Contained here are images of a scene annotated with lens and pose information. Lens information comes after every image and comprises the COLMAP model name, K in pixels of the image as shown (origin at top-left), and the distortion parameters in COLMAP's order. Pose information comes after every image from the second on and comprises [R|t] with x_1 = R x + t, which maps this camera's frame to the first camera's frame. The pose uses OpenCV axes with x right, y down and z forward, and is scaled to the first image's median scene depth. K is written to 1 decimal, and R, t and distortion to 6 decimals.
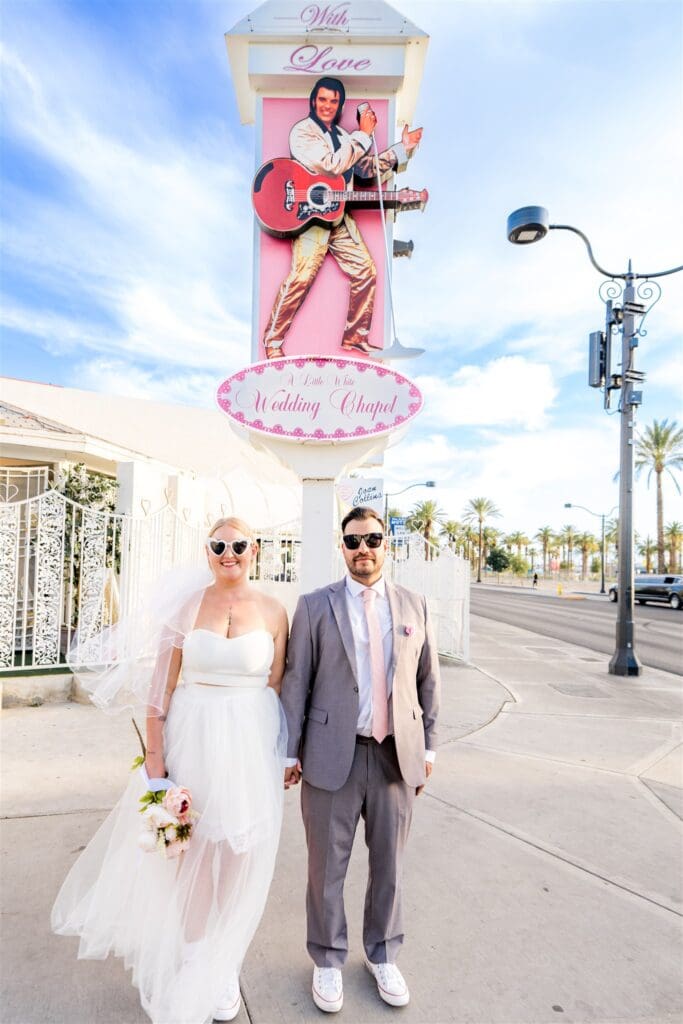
lens RADIAL K [[1008.9, 0, 383.2], [0, 1008.9, 512.2], [0, 0, 1]] dist [0.009264, -0.114794]
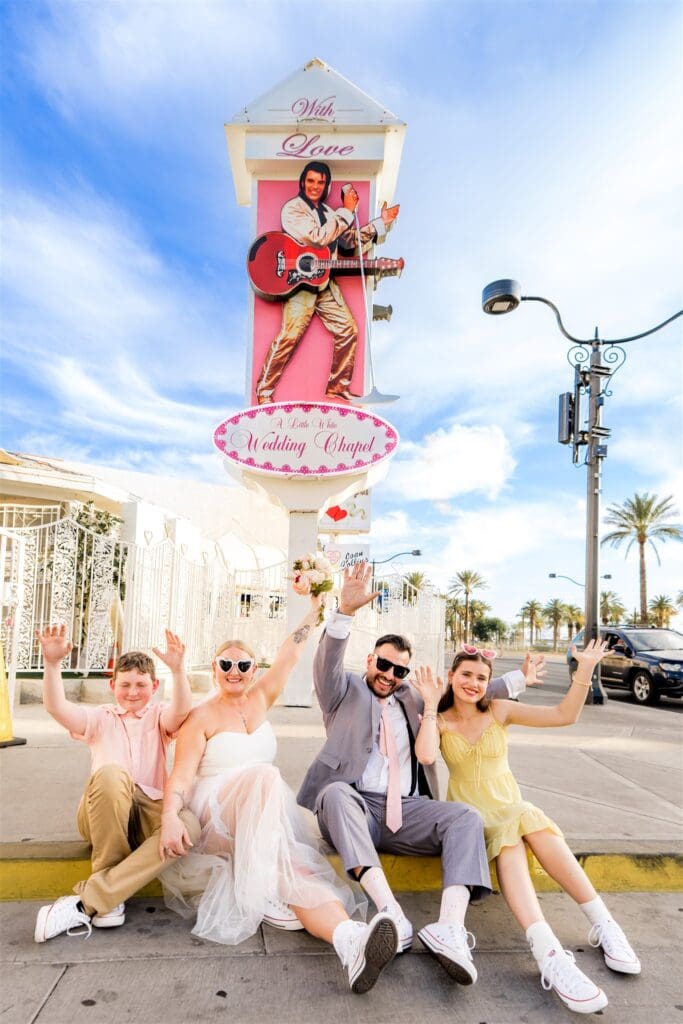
lens RADIAL K [[1012.6, 0, 341.5], [0, 1012.6, 512.0], [0, 0, 1]] dist [-0.020402, 0.143117]
pose [[0.999473, 0.002531, -0.032350, 0.011783], [-0.005235, 0.996471, -0.083772, 0.054048], [0.032024, 0.083898, 0.995960, -0.095315]]
